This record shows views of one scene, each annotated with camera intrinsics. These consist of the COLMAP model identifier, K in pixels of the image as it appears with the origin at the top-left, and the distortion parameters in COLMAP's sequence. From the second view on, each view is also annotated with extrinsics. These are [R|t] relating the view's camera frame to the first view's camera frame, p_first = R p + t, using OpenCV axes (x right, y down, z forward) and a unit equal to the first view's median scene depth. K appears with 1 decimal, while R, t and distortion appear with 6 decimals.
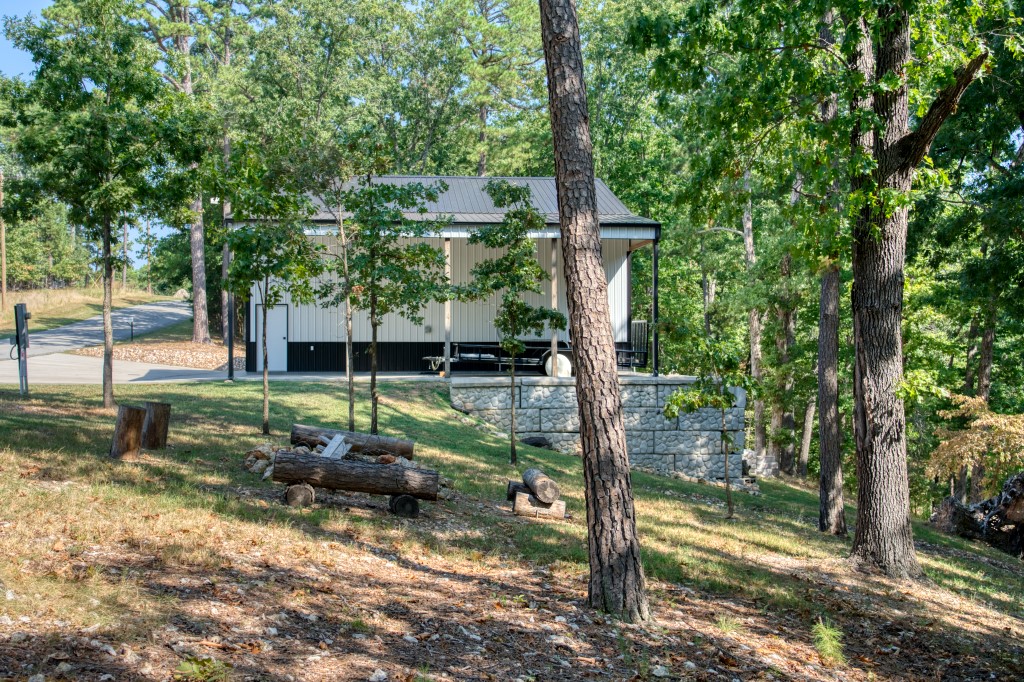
lens RADIAL K [[1175.2, 0, 512.0], [0, 1175.2, 341.0], [0, 0, 1]] dist [0.120400, 0.021354]
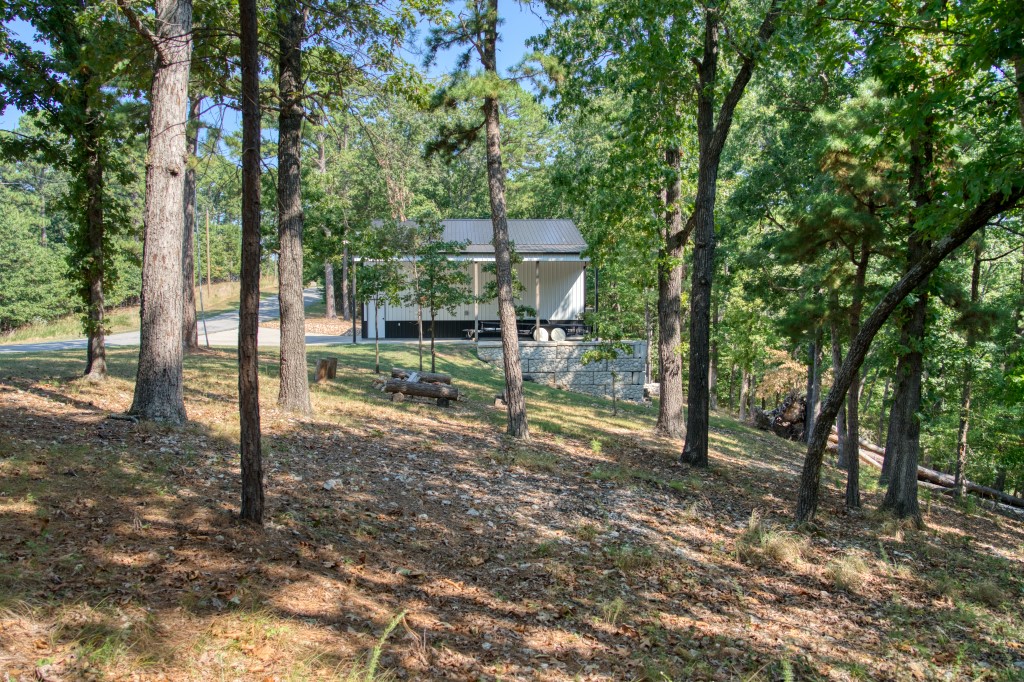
lens RADIAL K [[867.2, 0, 518.8], [0, 867.2, 327.5], [0, 0, 1]] dist [-0.000446, -0.002072]
pose [[0.999648, -0.001916, -0.026452, 0.048306], [0.002495, 0.999757, 0.021880, -0.020293], [0.026404, -0.021938, 0.999411, -0.321734]]
